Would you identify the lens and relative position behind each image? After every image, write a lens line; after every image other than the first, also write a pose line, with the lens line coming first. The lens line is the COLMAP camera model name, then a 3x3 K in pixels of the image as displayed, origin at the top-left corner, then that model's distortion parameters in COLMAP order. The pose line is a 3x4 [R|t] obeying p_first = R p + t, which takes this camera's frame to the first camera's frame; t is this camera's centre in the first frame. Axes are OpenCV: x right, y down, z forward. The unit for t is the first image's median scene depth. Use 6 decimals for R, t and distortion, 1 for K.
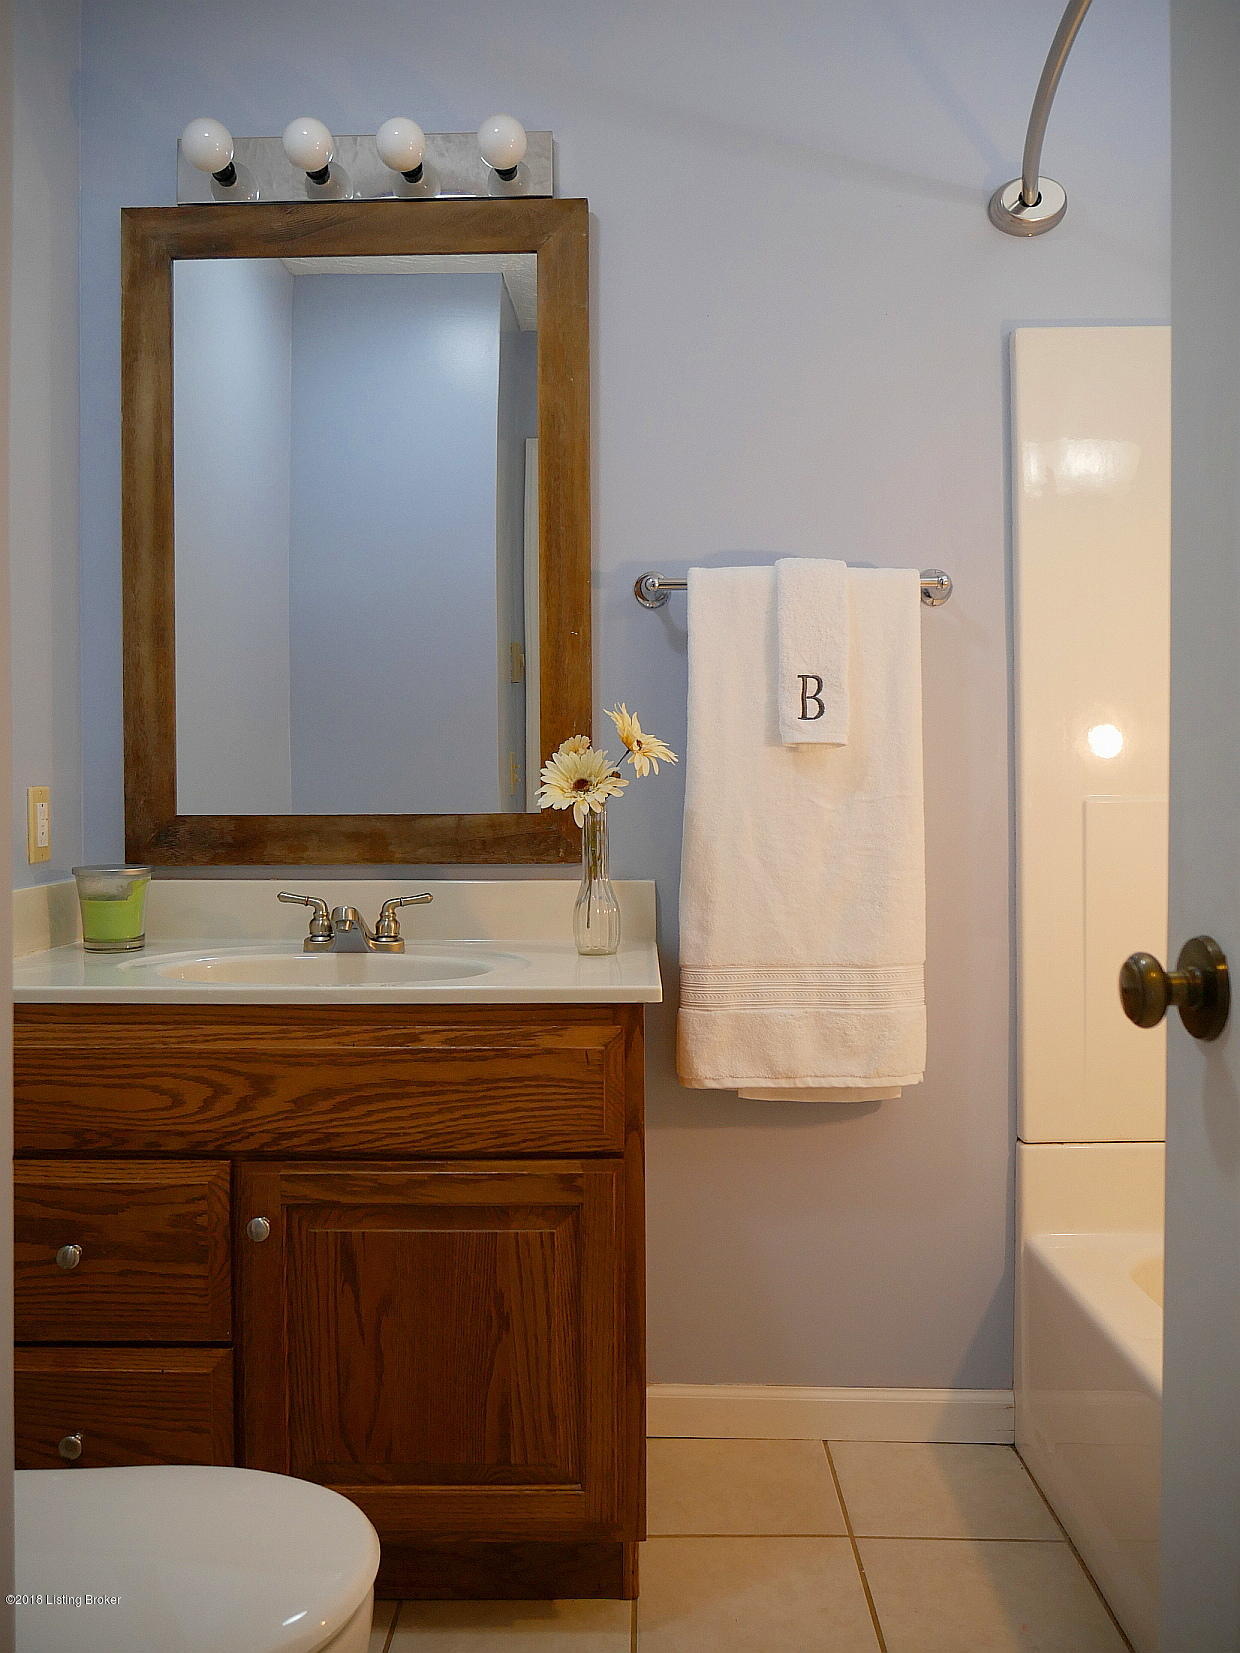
lens RADIAL K [[1347.1, 0, 621.5], [0, 1347.1, 825.0], [0, 0, 1]] dist [-0.046320, 0.015677]
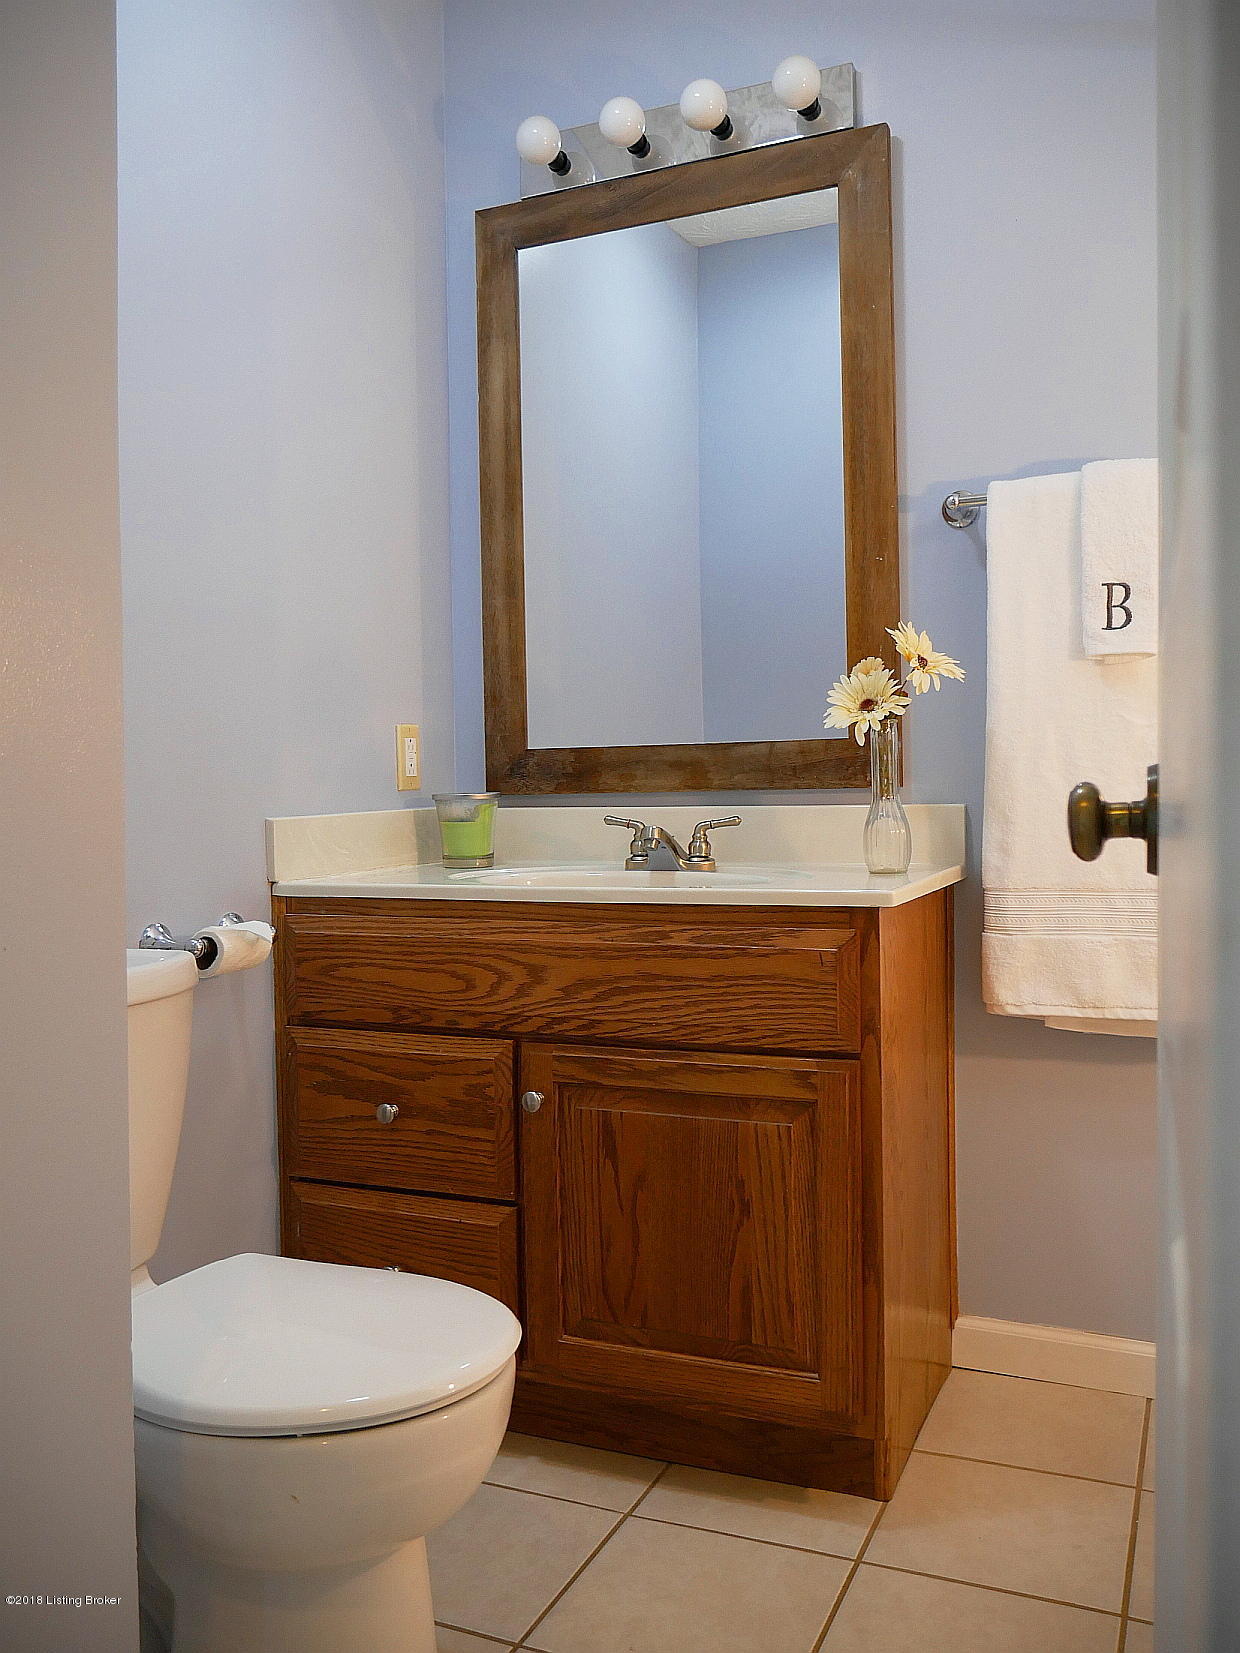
lens RADIAL K [[1347.1, 0, 619.3], [0, 1347.1, 829.1], [0, 0, 1]] dist [-0.046320, 0.015677]
pose [[0.921723, -0.000812, -0.387849, 0.182857], [0.007193, 0.999862, 0.015002, 0.045216], [0.387783, -0.016618, 0.921601, -0.004457]]
